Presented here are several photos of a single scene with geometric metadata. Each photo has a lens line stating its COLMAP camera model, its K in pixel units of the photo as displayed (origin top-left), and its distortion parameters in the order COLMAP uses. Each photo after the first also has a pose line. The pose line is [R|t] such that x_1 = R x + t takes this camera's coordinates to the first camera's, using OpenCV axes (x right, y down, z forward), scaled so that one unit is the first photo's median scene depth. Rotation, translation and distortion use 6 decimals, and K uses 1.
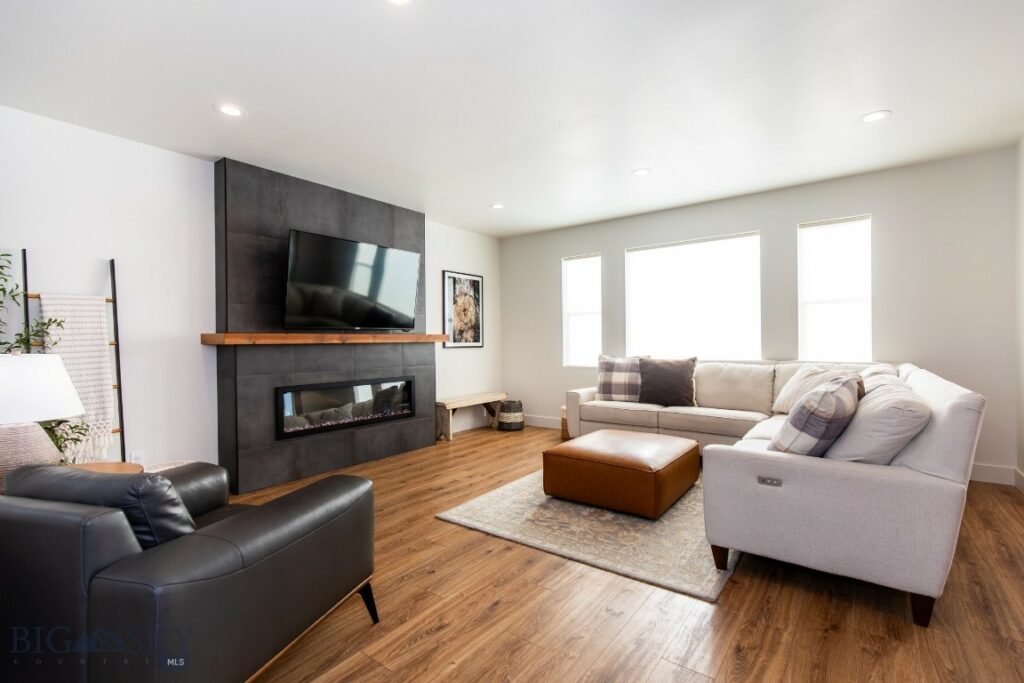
lens RADIAL K [[474.8, 0, 512.0], [0, 474.8, 341.5], [0, 0, 1]] dist [0.012297, -0.000957]
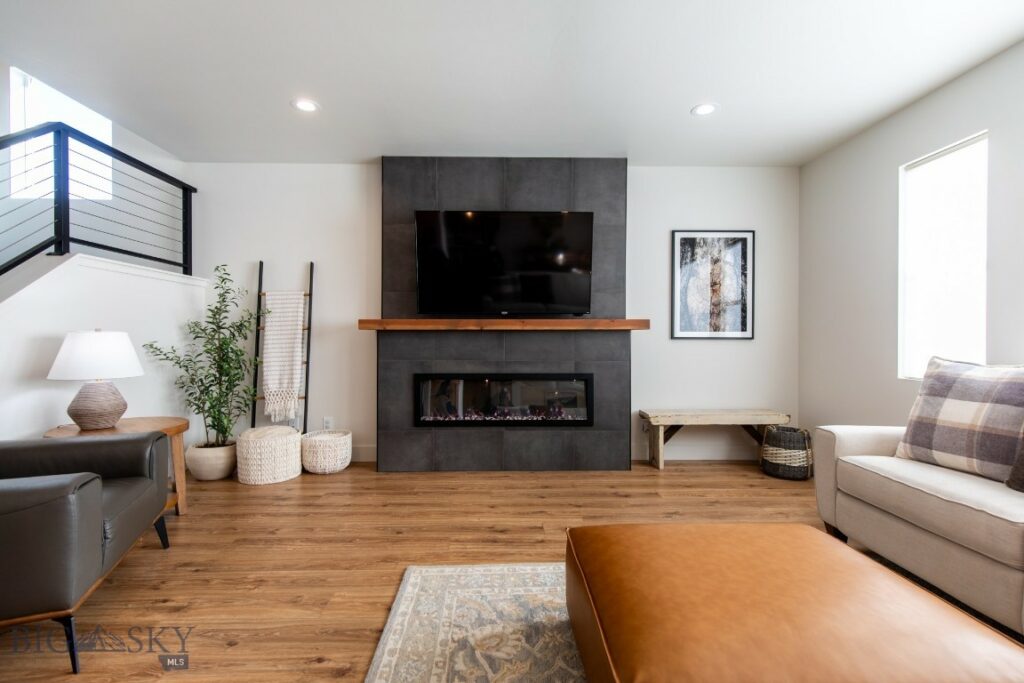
lens RADIAL K [[461.6, 0, 507.8], [0, 461.6, 340.6], [0, 0, 1]] dist [0.004103, -0.000089]
pose [[0.609912, 0.014579, -0.792335, 0.310268], [-0.007581, 0.999892, 0.012563, 0.011090], [0.792433, -0.001656, 0.609957, 0.453419]]
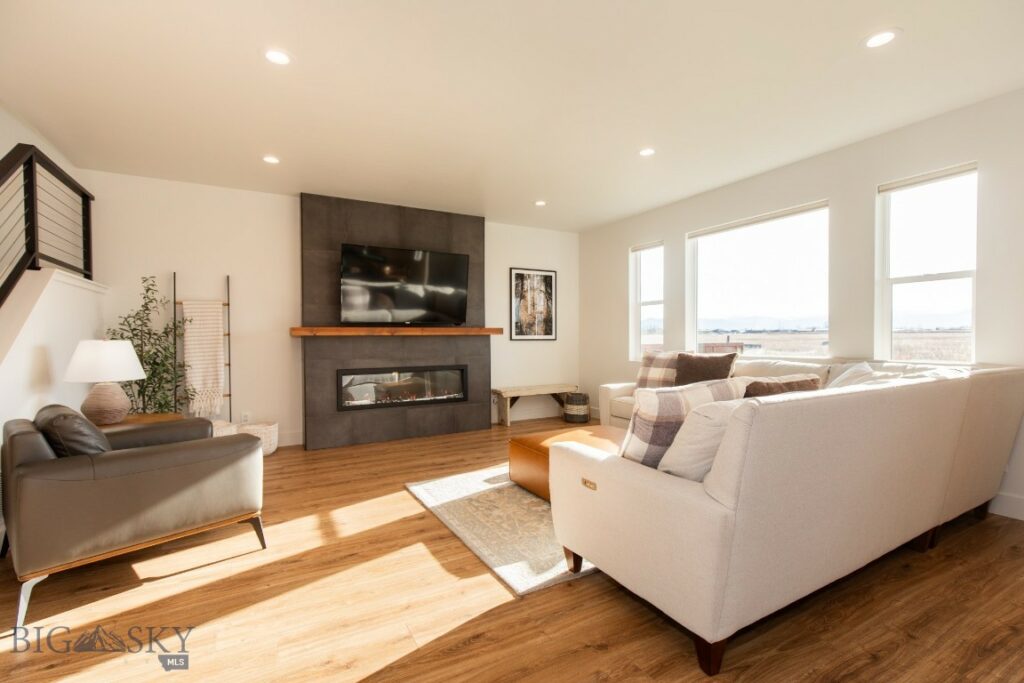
lens RADIAL K [[466.0, 0, 512.0], [0, 466.0, 341.5], [0, 0, 1]] dist [0.006922, -0.000932]
pose [[0.911163, 0.009407, -0.411938, 0.352681], [-0.003648, 0.999884, 0.014764, 0.000855], [0.412029, -0.011950, 0.911092, 0.050030]]
